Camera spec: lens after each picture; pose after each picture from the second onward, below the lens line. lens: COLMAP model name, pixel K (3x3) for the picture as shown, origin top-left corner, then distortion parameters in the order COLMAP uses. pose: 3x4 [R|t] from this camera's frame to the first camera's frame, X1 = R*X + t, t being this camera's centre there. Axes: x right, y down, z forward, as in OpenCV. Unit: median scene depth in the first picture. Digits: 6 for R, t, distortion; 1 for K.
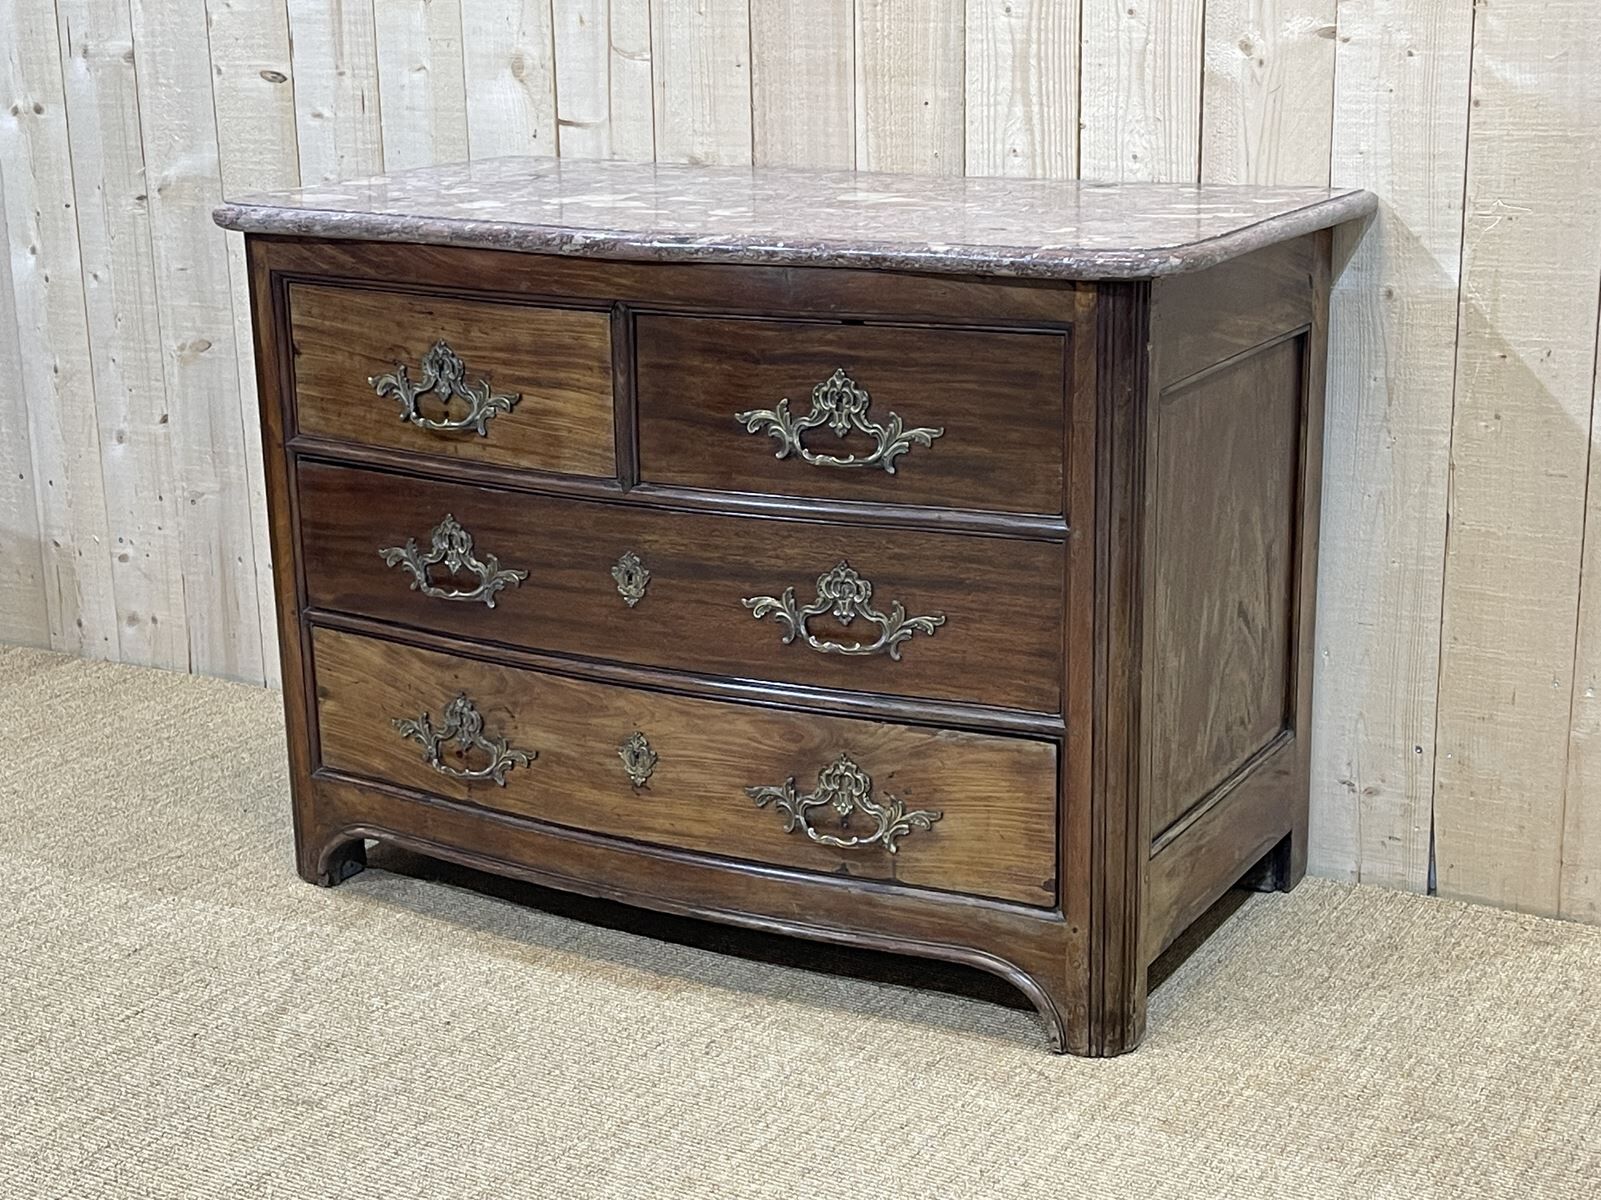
lens RADIAL K [[2402.0, 0, 801.8], [0, 2402.0, 626.8], [0, 0, 1]] dist [0.181526, -0.675488]
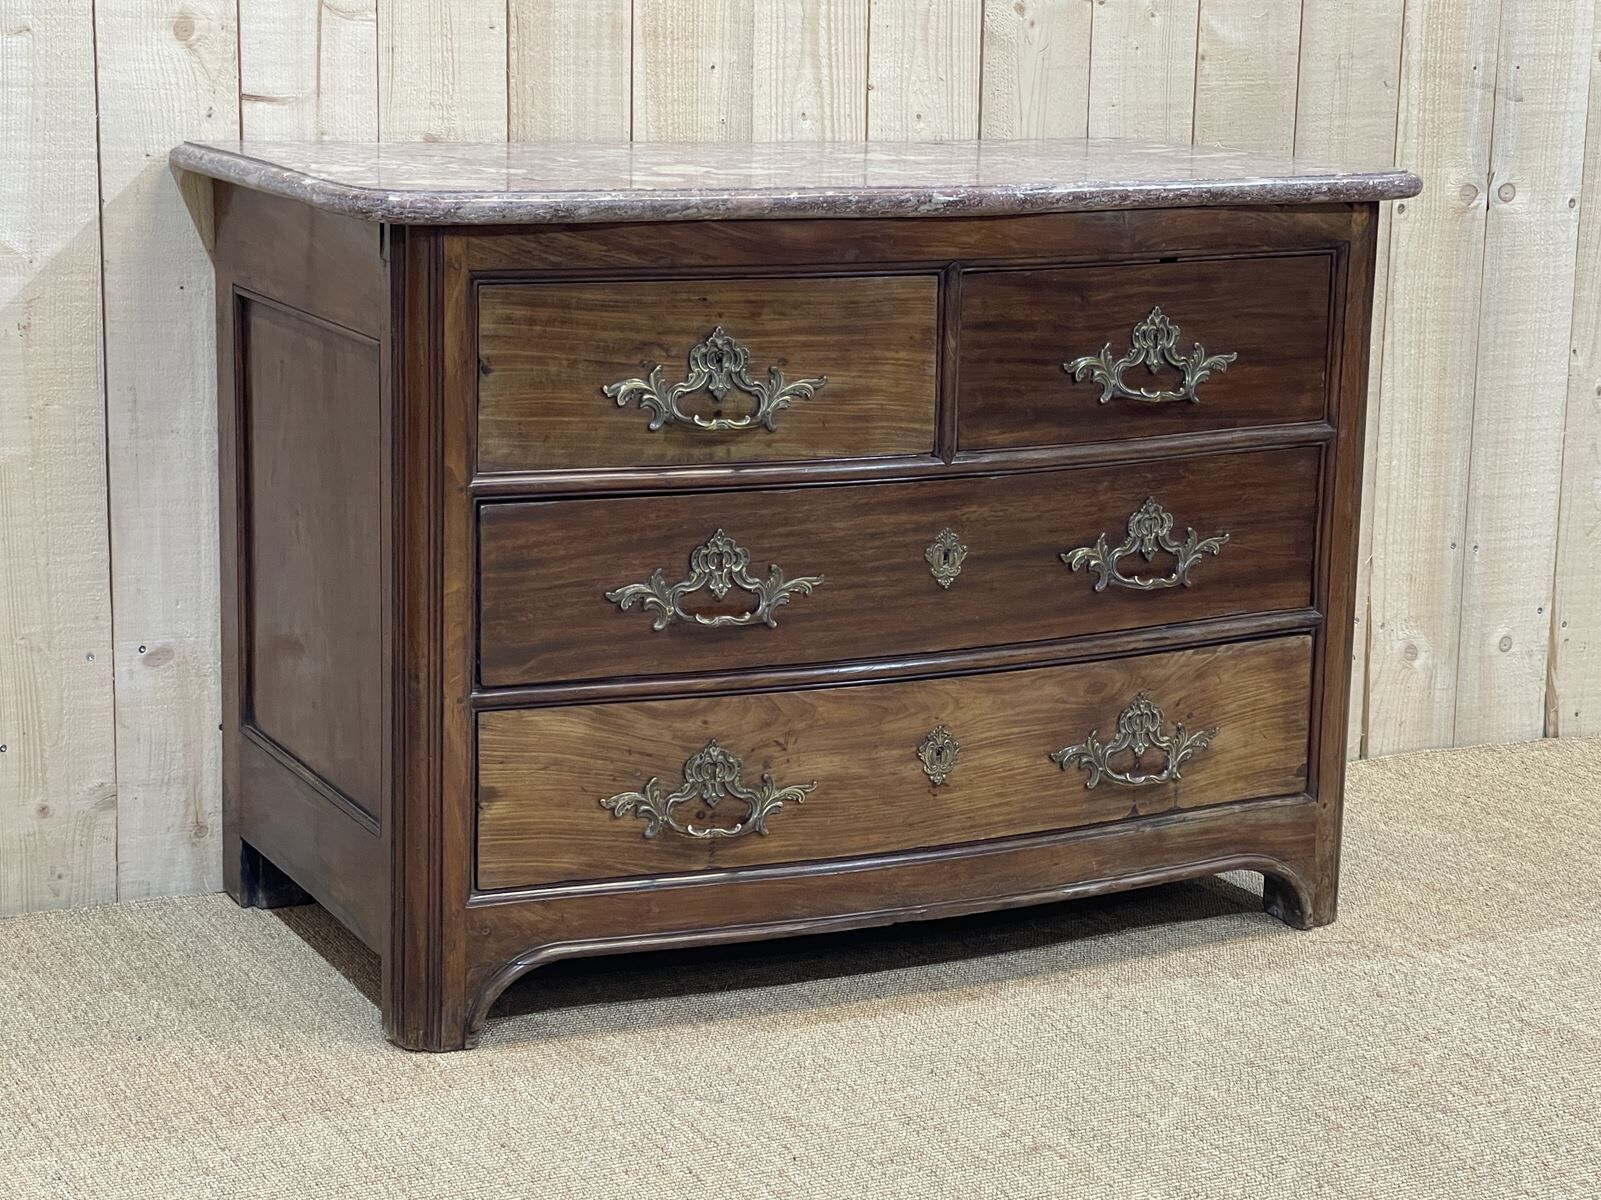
lens RADIAL K [[3246.7, 0, 800.5], [0, 3246.7, 600.0], [0, 0, 1]] dist [0.080973, 1.423263]
pose [[0.548225, -0.140674, 0.824415, -1.088152], [0.200175, 0.979171, 0.033966, -0.055155], [-0.812021, 0.146406, 0.564966, 0.317938]]
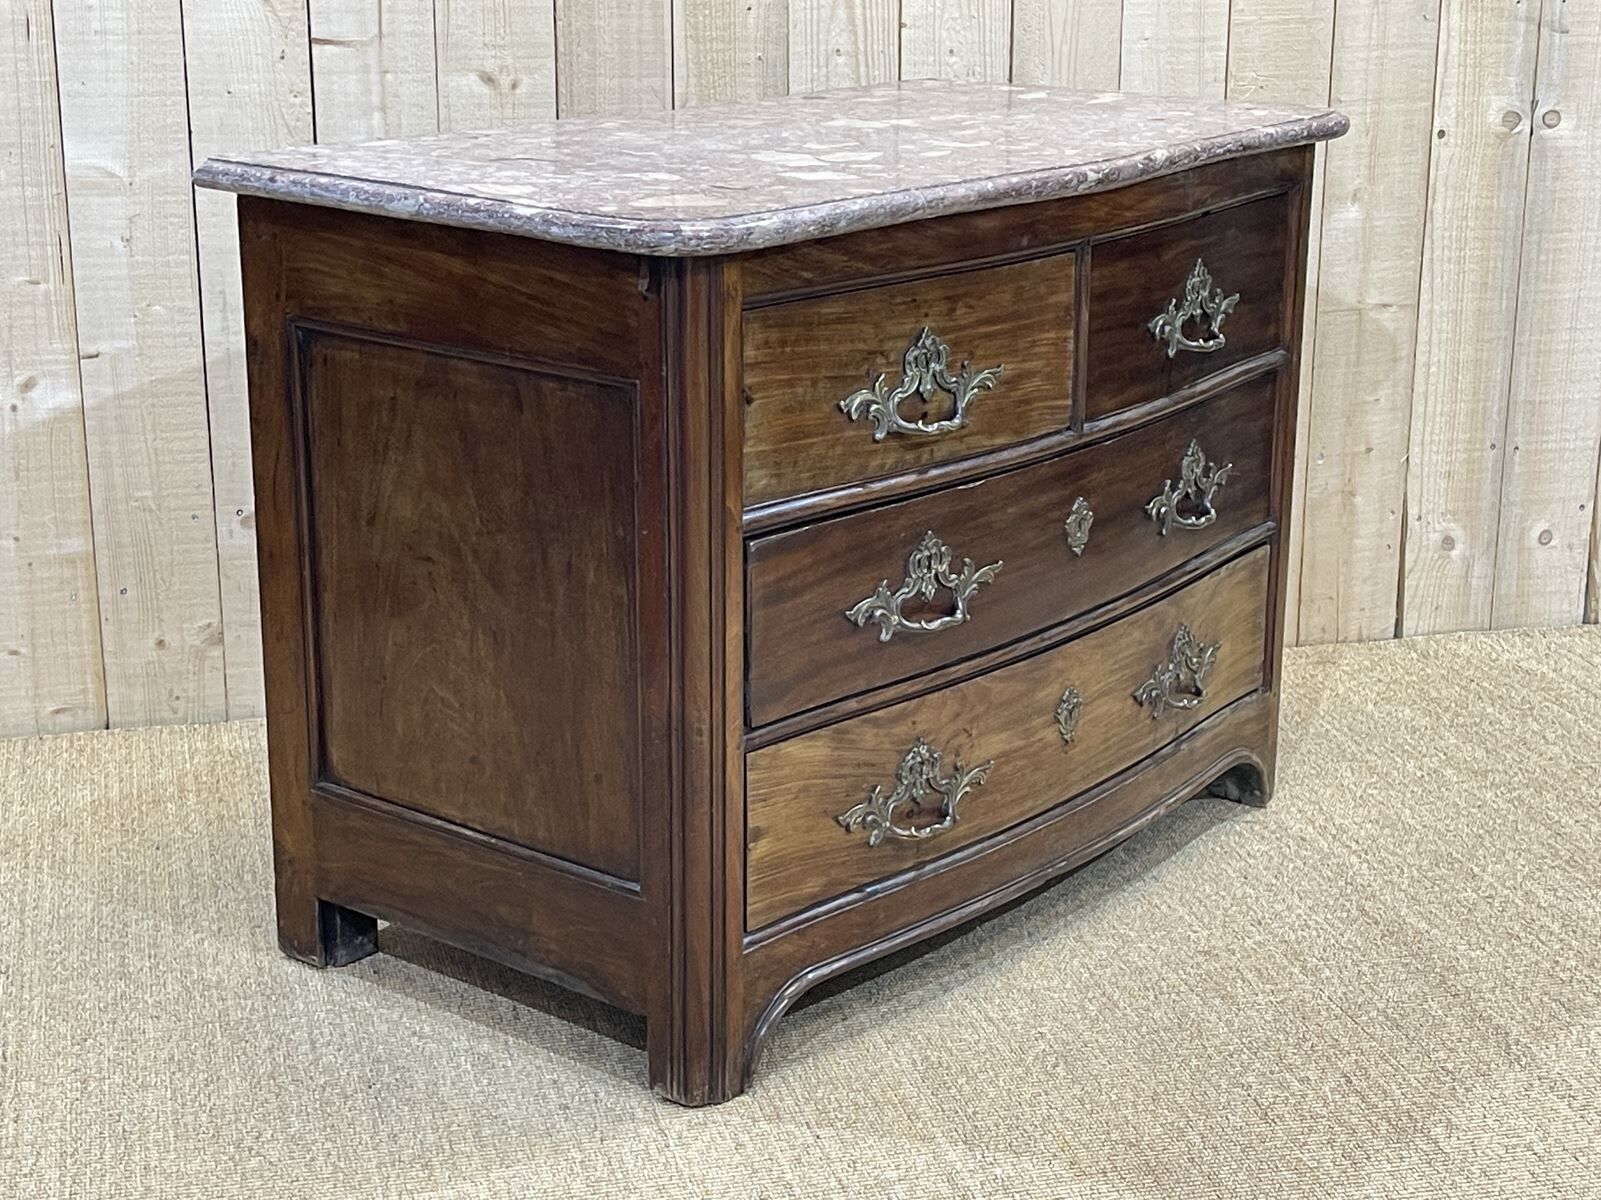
lens RADIAL K [[2675.2, 0, 829.5], [0, 2675.2, 645.9], [0, 0, 1]] dist [0.143591, -0.043125]
pose [[0.144634, -0.273882, 0.950826, -1.058453], [0.264153, 0.936743, 0.229644, -0.234400], [-0.953574, 0.217949, 0.207832, 0.838377]]
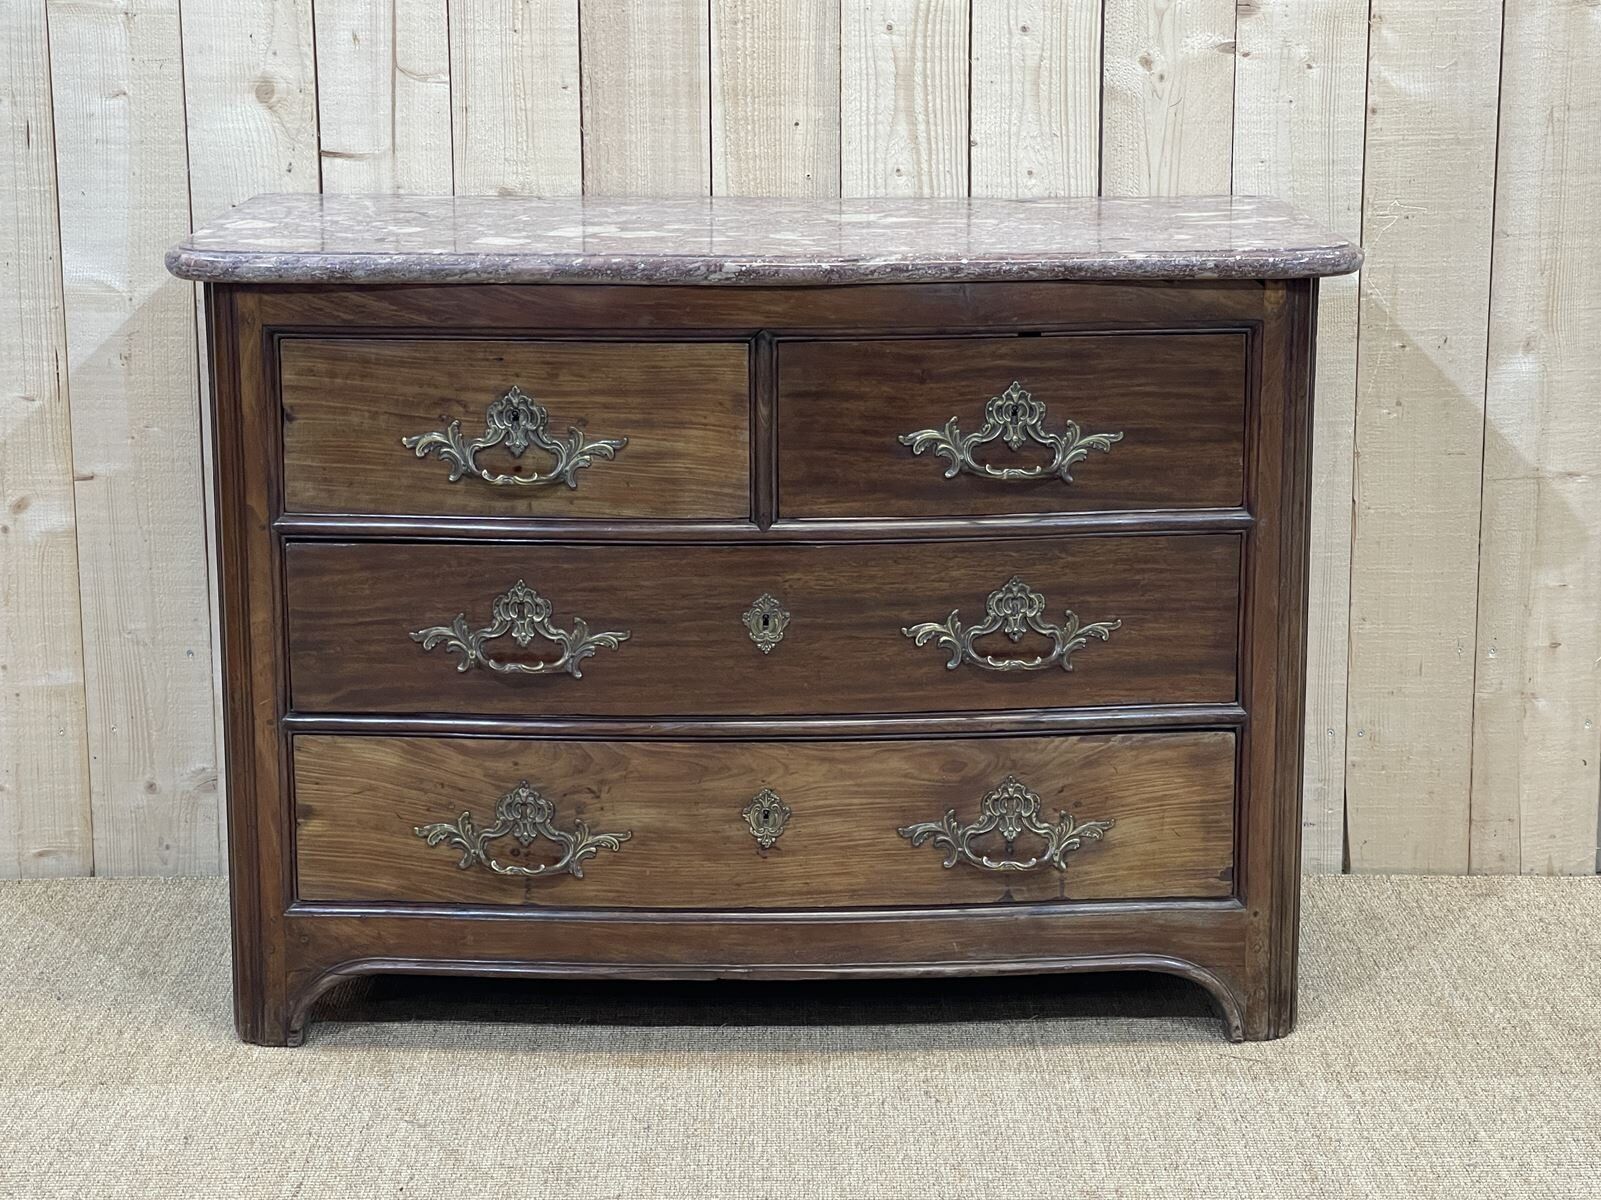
lens RADIAL K [[3246.7, 0, 800.5], [0, 3246.7, 600.0], [0, 0, 1]] dist [0.080973, 1.423263]
pose [[0.865562, -0.091030, 0.492460, -0.649422], [0.125777, 0.991337, -0.037823, 0.019760], [-0.484751, 0.094678, 0.869513, -0.105514]]
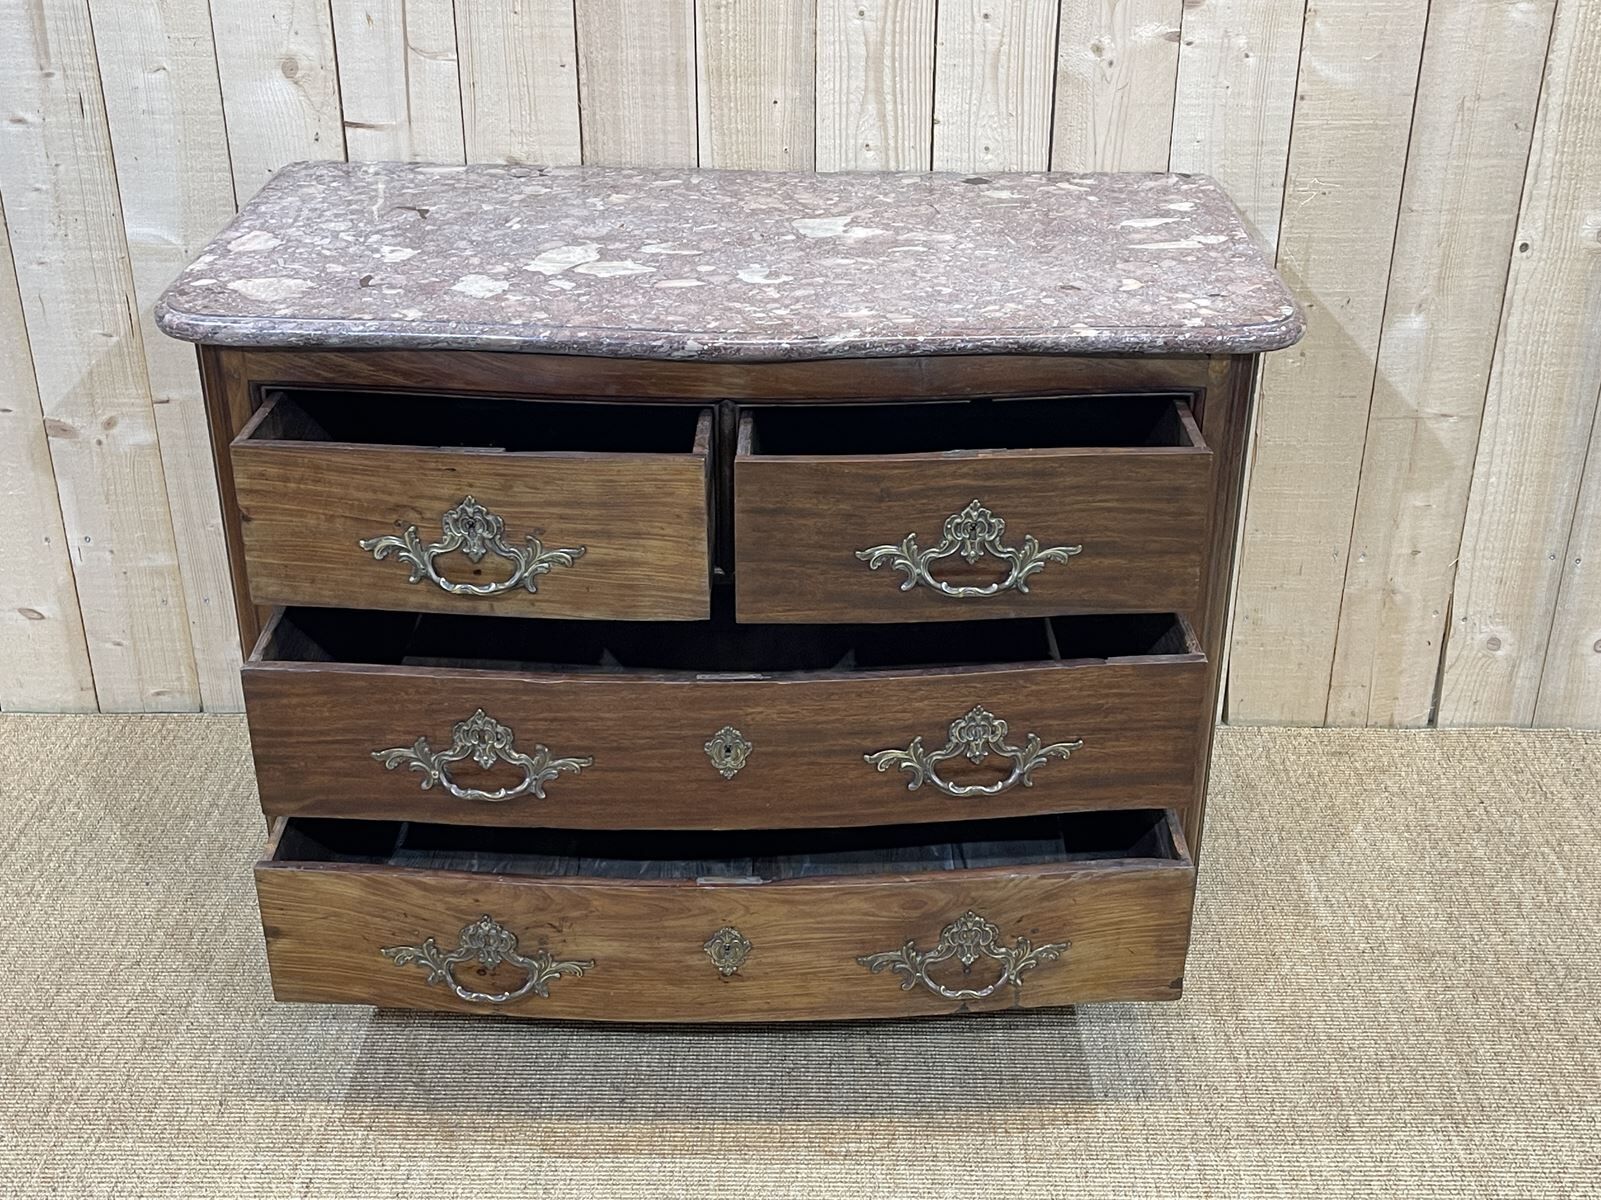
lens RADIAL K [[1923.4, 0, 806.9], [0, 1923.4, 616.7], [0, 0, 1]] dist [0.100995, -0.248499]
pose [[0.872677, -0.205330, 0.443029, -0.383908], [0.114012, 0.967896, 0.224007, -0.204031], [-0.474802, -0.144975, 0.868070, 0.258988]]
